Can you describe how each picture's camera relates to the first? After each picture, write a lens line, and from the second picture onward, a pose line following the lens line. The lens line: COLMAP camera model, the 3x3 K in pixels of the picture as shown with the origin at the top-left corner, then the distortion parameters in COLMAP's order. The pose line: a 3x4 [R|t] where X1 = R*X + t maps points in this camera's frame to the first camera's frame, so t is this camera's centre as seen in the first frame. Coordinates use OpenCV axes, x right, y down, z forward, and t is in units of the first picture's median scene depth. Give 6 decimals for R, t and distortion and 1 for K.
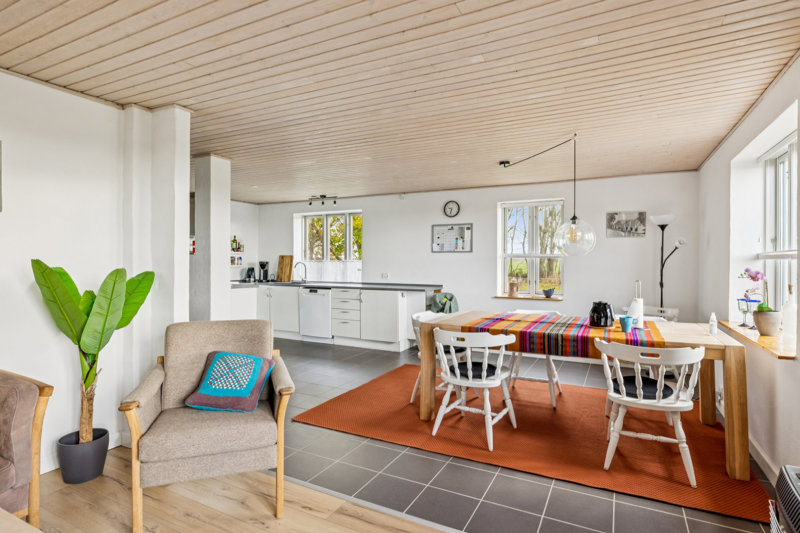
lens RADIAL K [[420.5, 0, 402.6], [0, 420.5, 263.5], [0, 0, 1]] dist [0.000683, -0.000032]
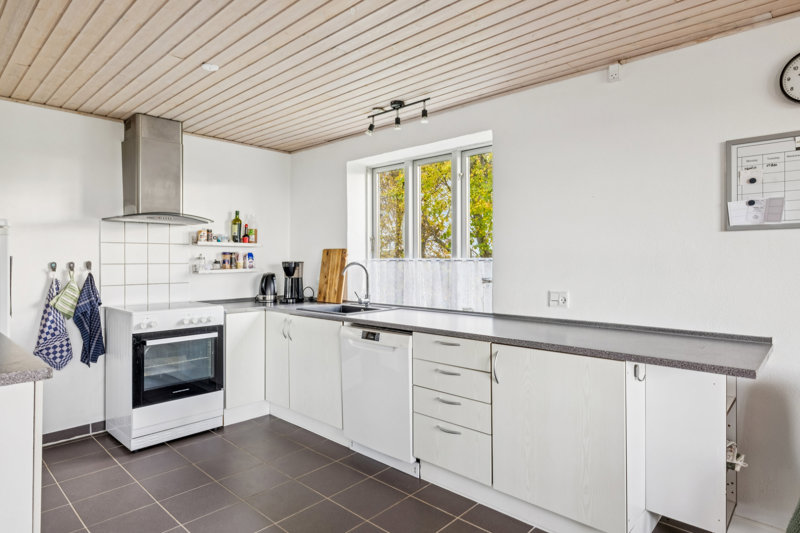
lens RADIAL K [[457.7, 0, 401.5], [0, 457.7, 262.5], [0, 0, 1]] dist [0.001621, 0.000129]
pose [[0.963138, -0.005520, -0.268951, -0.058743], [0.006347, 0.999977, 0.002204, -0.003890], [0.268932, -0.003829, 0.963151, 0.515290]]
